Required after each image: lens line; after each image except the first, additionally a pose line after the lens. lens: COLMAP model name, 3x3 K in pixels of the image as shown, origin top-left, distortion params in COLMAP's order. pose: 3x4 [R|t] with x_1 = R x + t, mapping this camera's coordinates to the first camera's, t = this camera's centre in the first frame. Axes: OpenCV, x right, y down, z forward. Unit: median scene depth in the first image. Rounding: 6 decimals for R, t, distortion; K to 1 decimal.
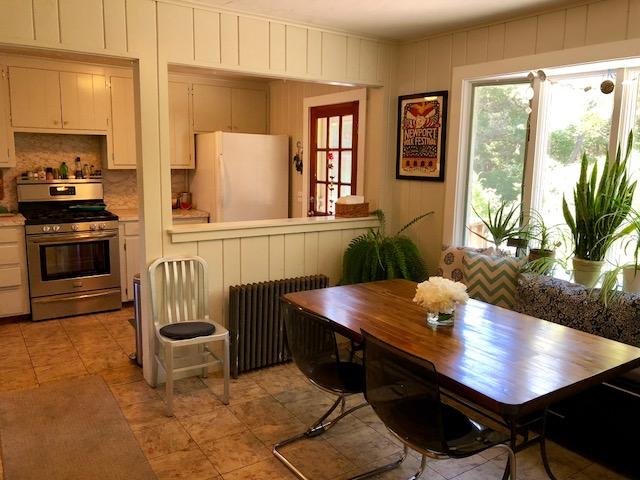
lens RADIAL K [[536.6, 0, 319.4], [0, 536.6, 240.1], [0, 0, 1]] dist [0.040111, -0.037284]
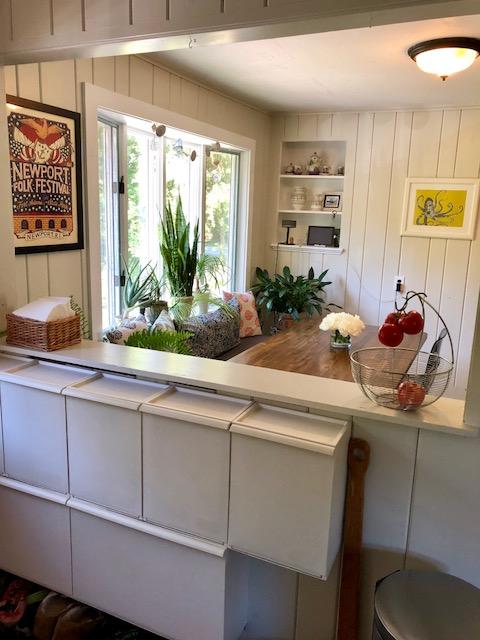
lens RADIAL K [[536.6, 0, 239.8], [0, 536.6, 321.0], [0, 0, 1]] dist [0.040111, -0.037284]
pose [[-0.513725, -0.208042, 0.832349, -0.458967], [0.095893, 0.950153, 0.296671, -0.202083], [-0.852579, 0.232224, -0.468168, 1.148456]]
